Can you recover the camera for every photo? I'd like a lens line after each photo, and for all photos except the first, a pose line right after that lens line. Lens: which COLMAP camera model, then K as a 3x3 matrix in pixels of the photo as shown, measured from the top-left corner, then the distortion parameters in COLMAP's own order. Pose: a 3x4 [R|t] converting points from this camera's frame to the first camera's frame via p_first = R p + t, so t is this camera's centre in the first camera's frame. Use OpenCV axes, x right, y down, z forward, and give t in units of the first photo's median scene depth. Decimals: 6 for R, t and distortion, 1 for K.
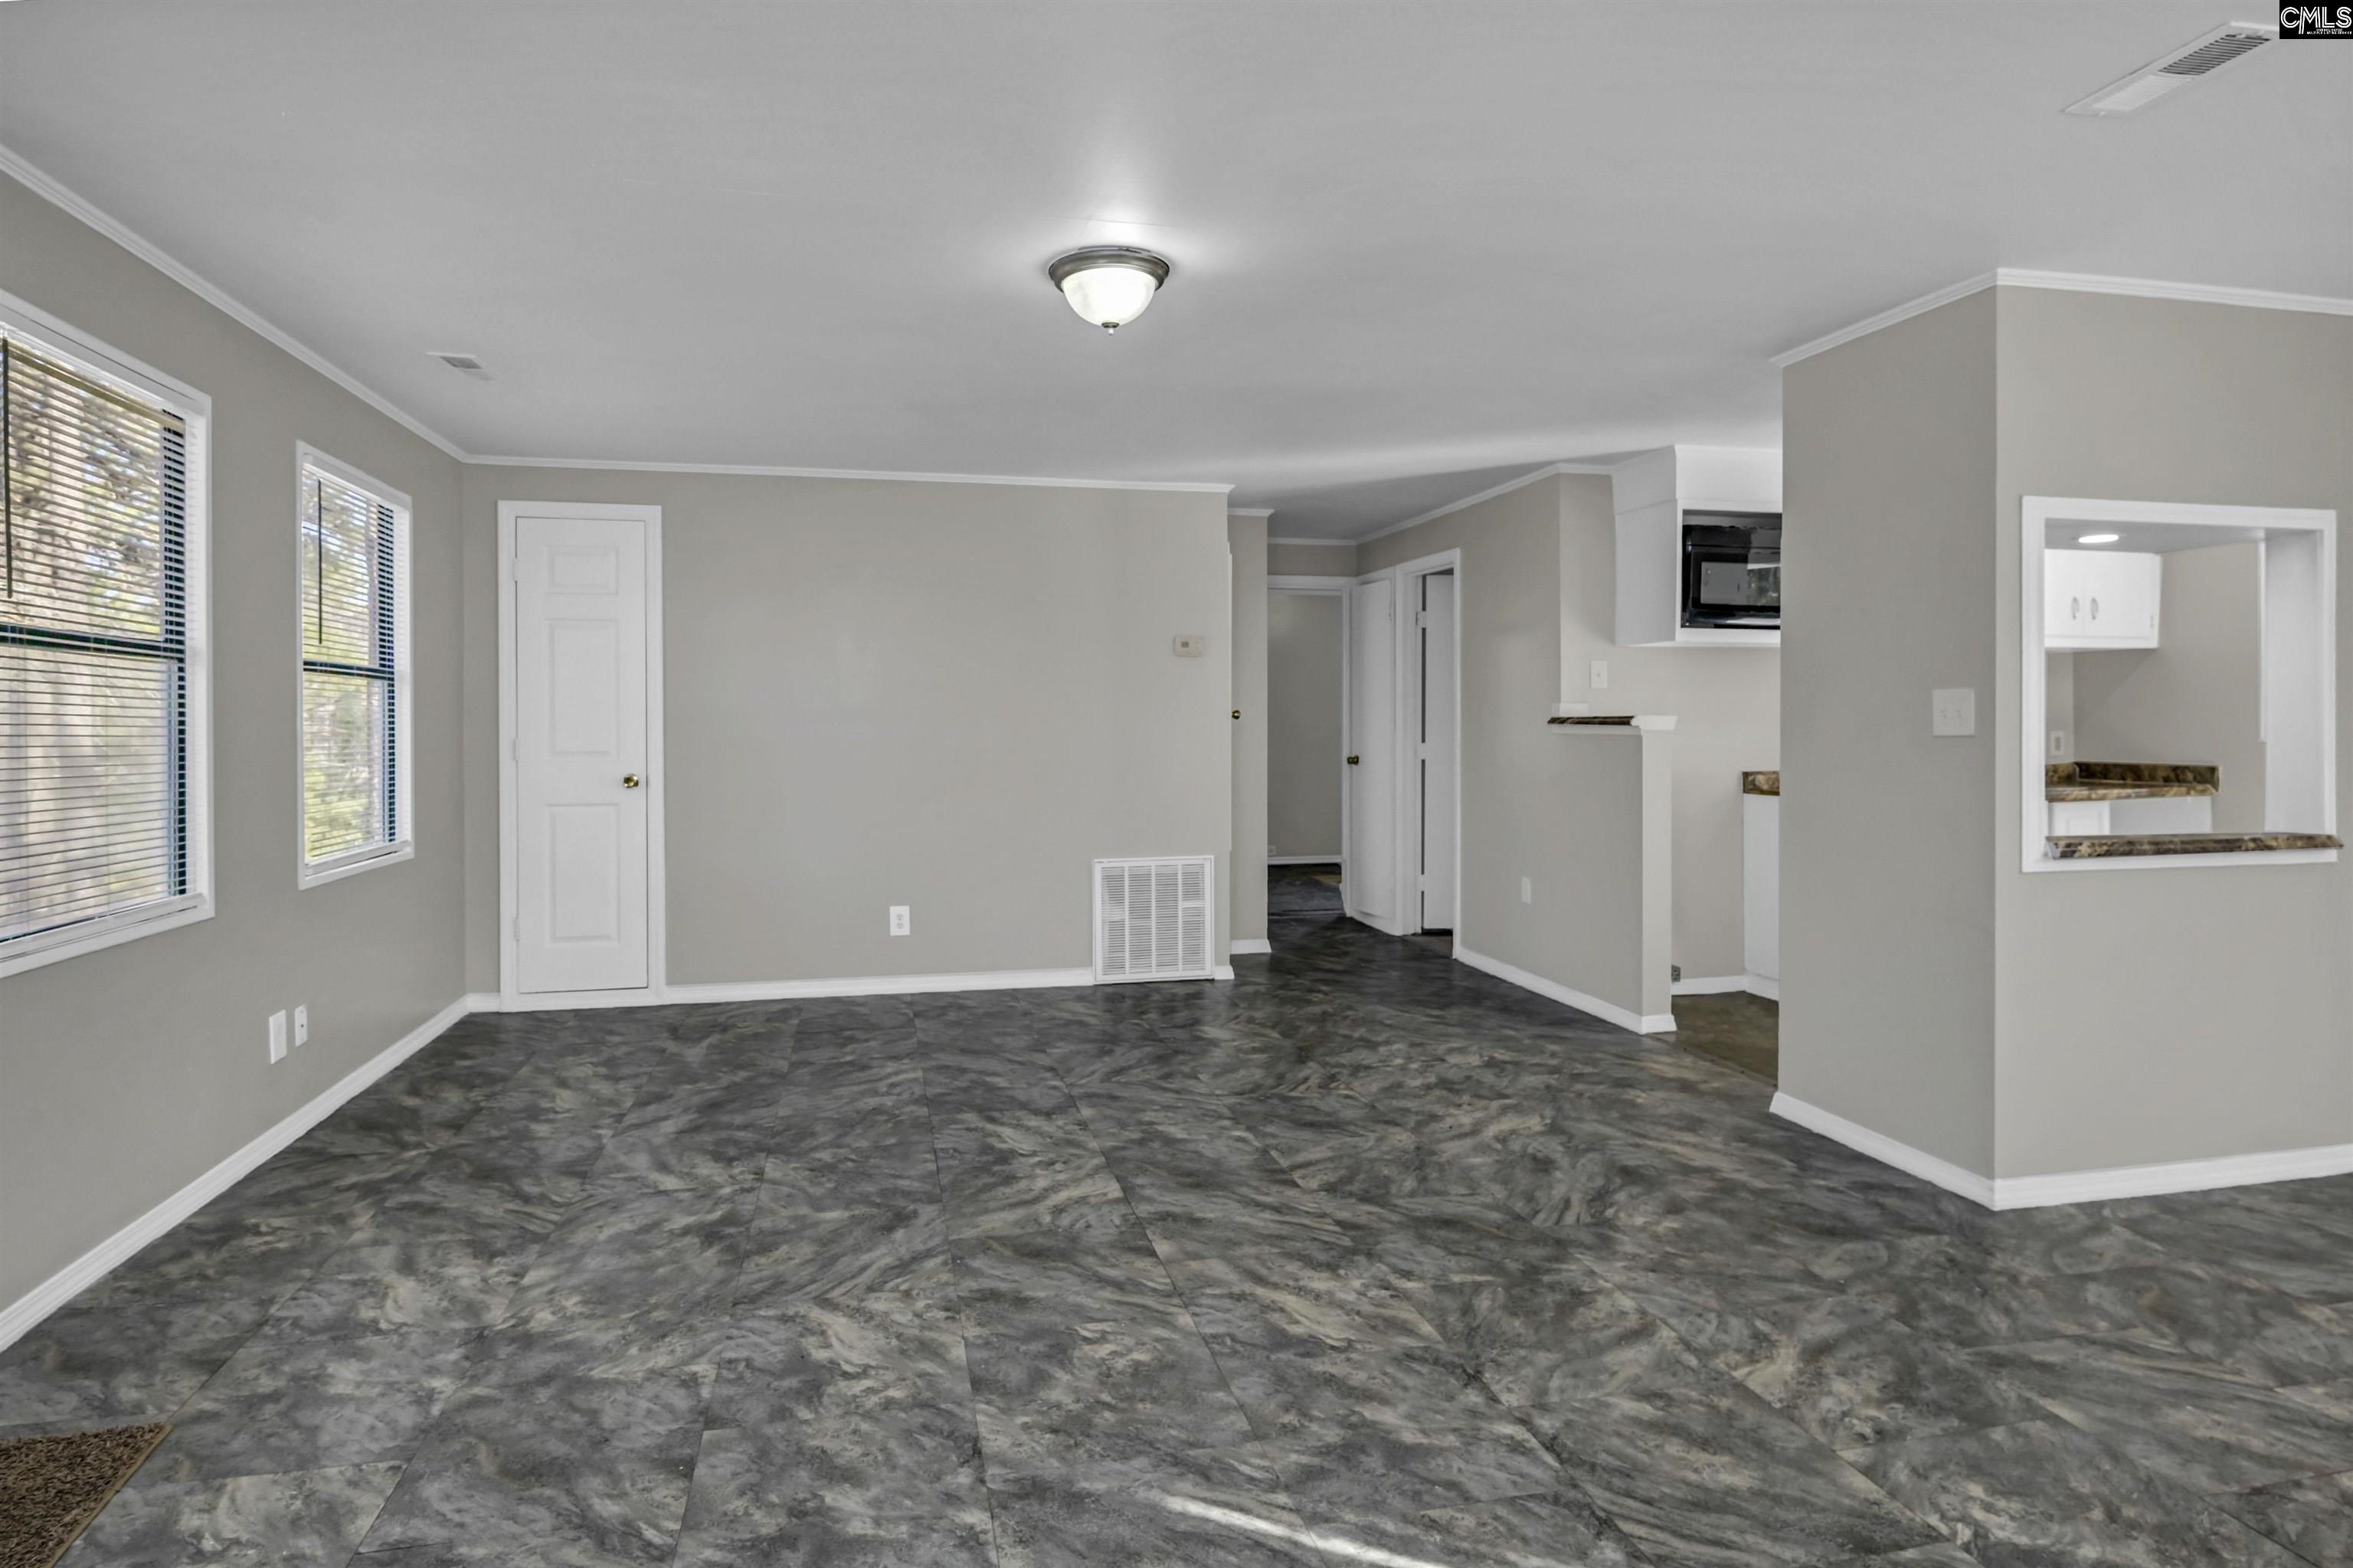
lens RADIAL K [[1195.5, 0, 1121.3], [0, 1195.5, 764.9], [0, 0, 1]] dist [0.008174, -0.010155]
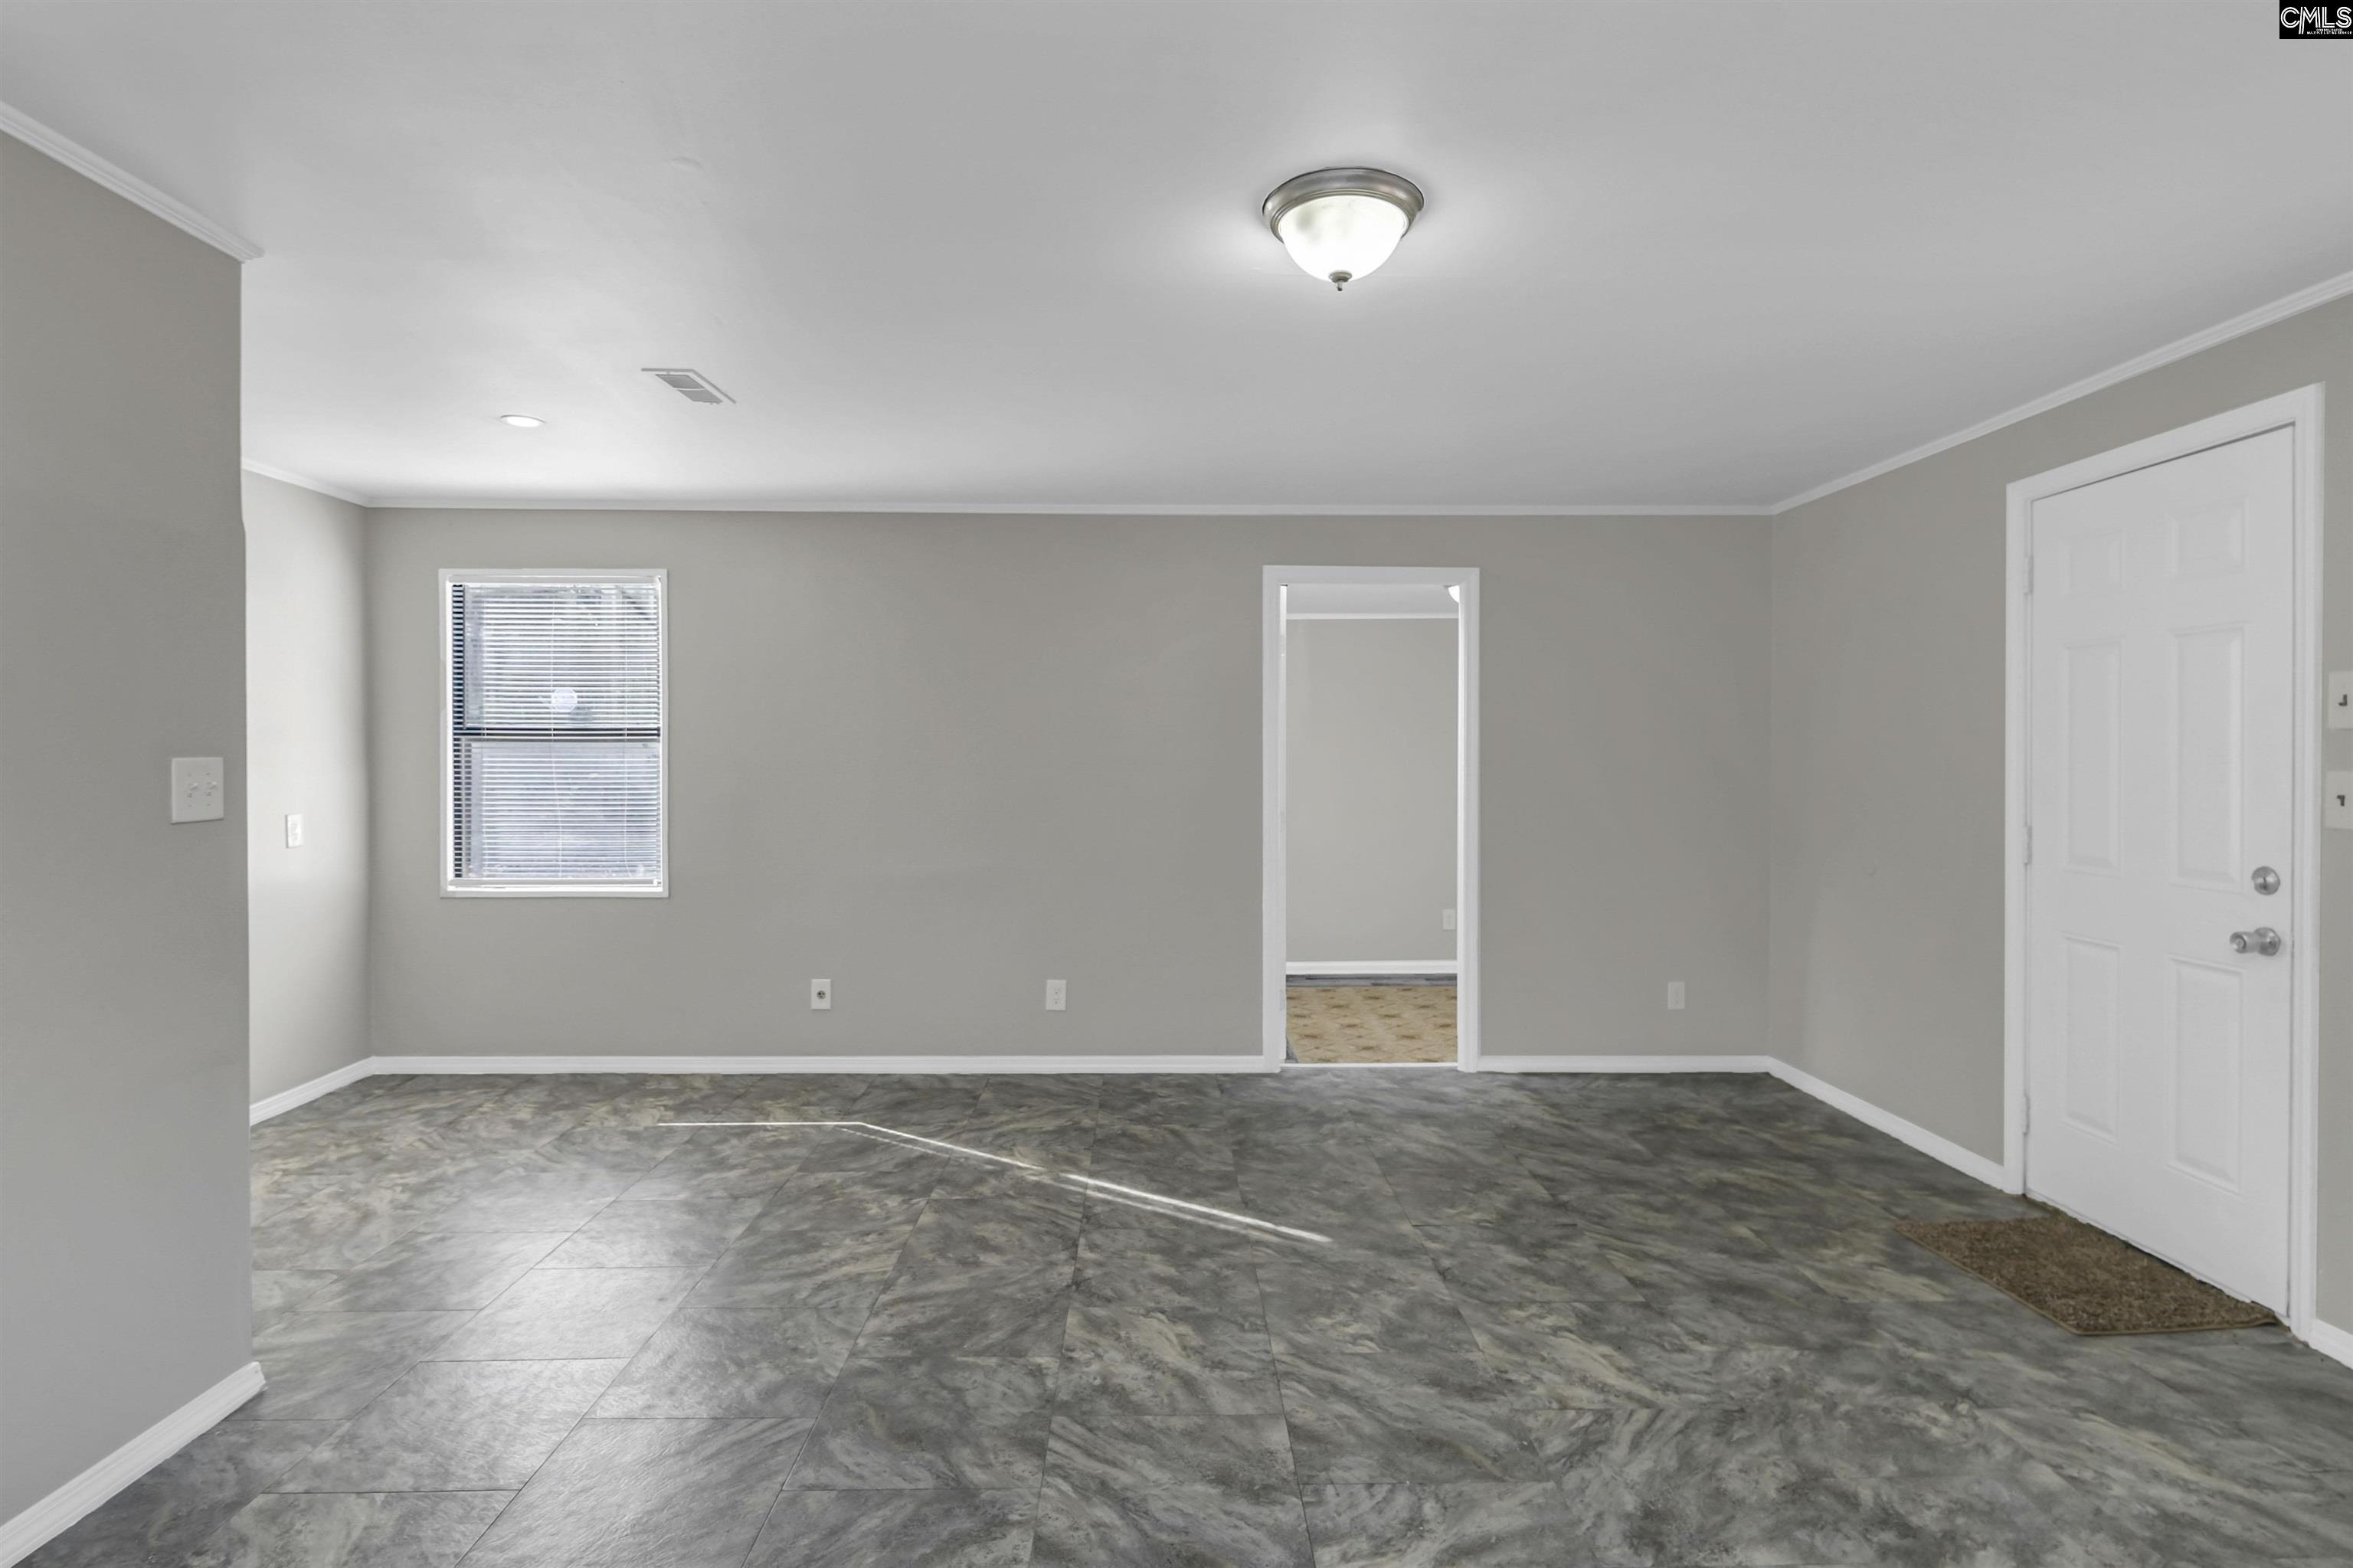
lens RADIAL K [[1195.5, 0, 1186.7], [0, 1195.5, 771.3], [0, 0, 1]] dist [0.008174, -0.010155]
pose [[-0.985021, -0.000907, 0.172433, -0.041936], [0.007372, 0.998850, 0.047368, -0.089317], [-0.172278, 0.047929, -0.983882, 1.671053]]
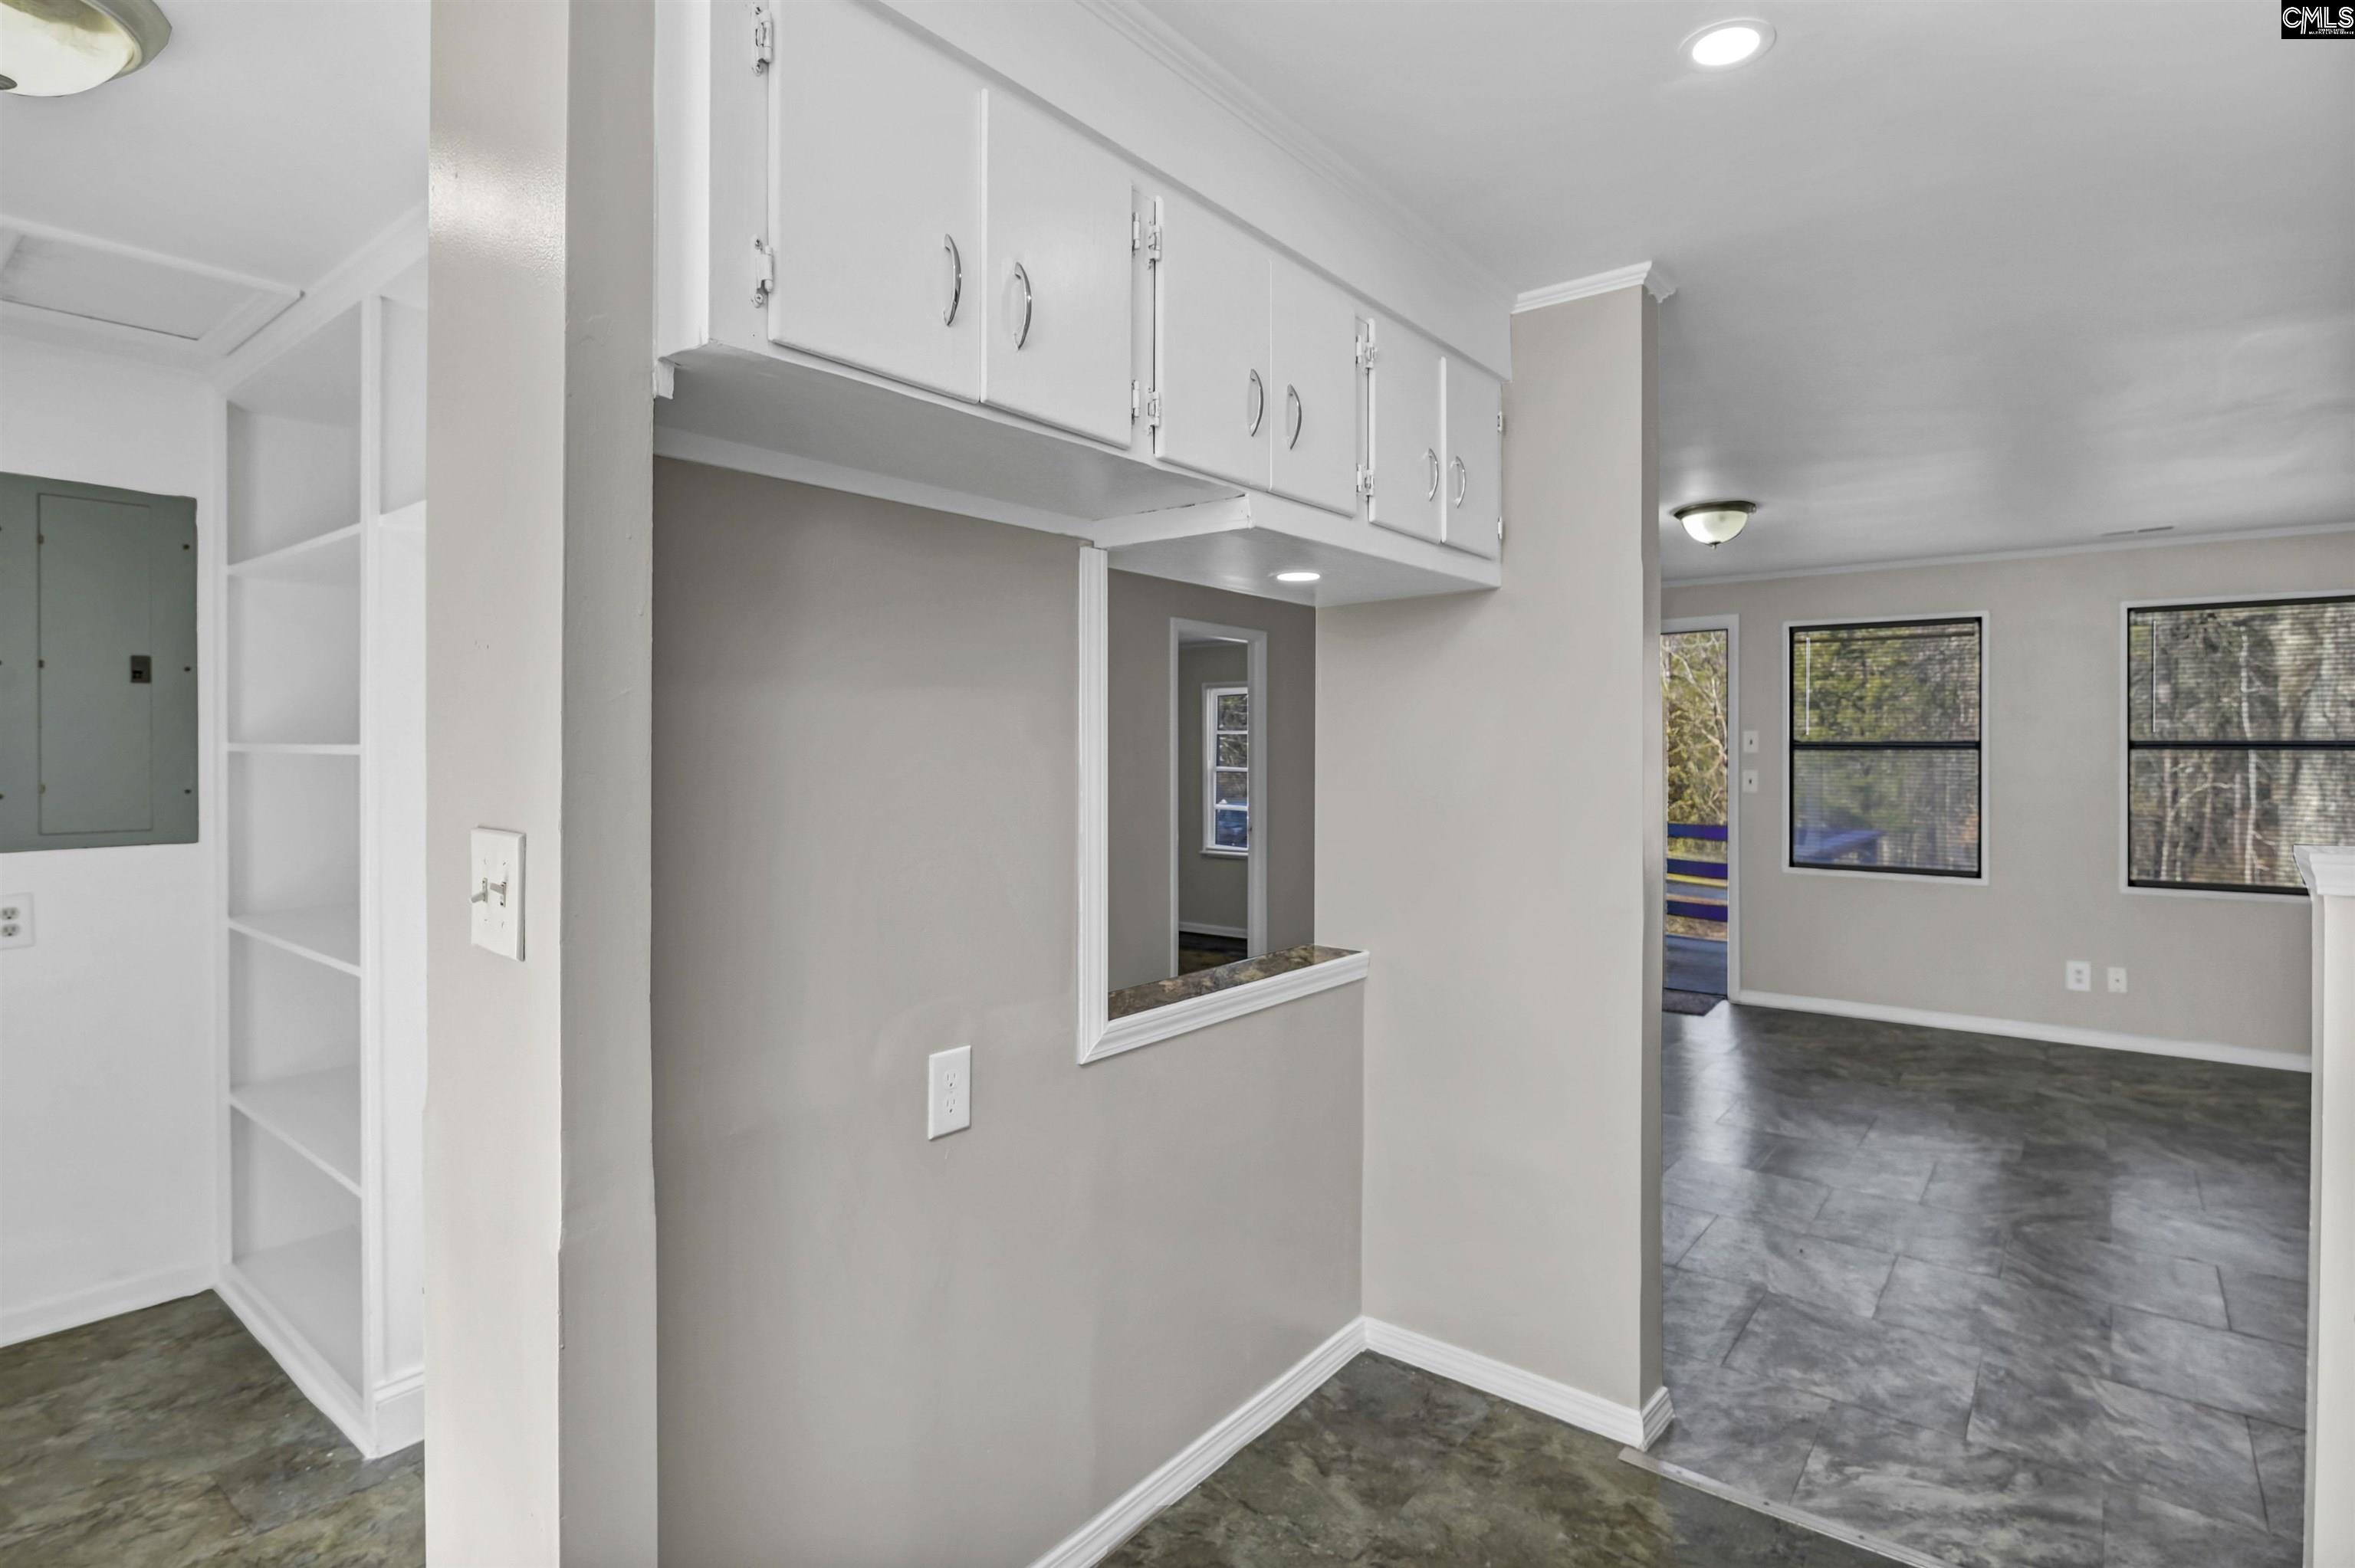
lens RADIAL K [[1196.3, 0, 1188.4], [0, 1196.3, 740.3], [0, 0, 1]] dist [0.008174, -0.010155]
pose [[-0.749105, -0.001162, -0.662450, 1.489126], [-0.020455, 0.999562, 0.021378, -0.120969], [0.662135, 0.029564, -0.748801, 1.640285]]
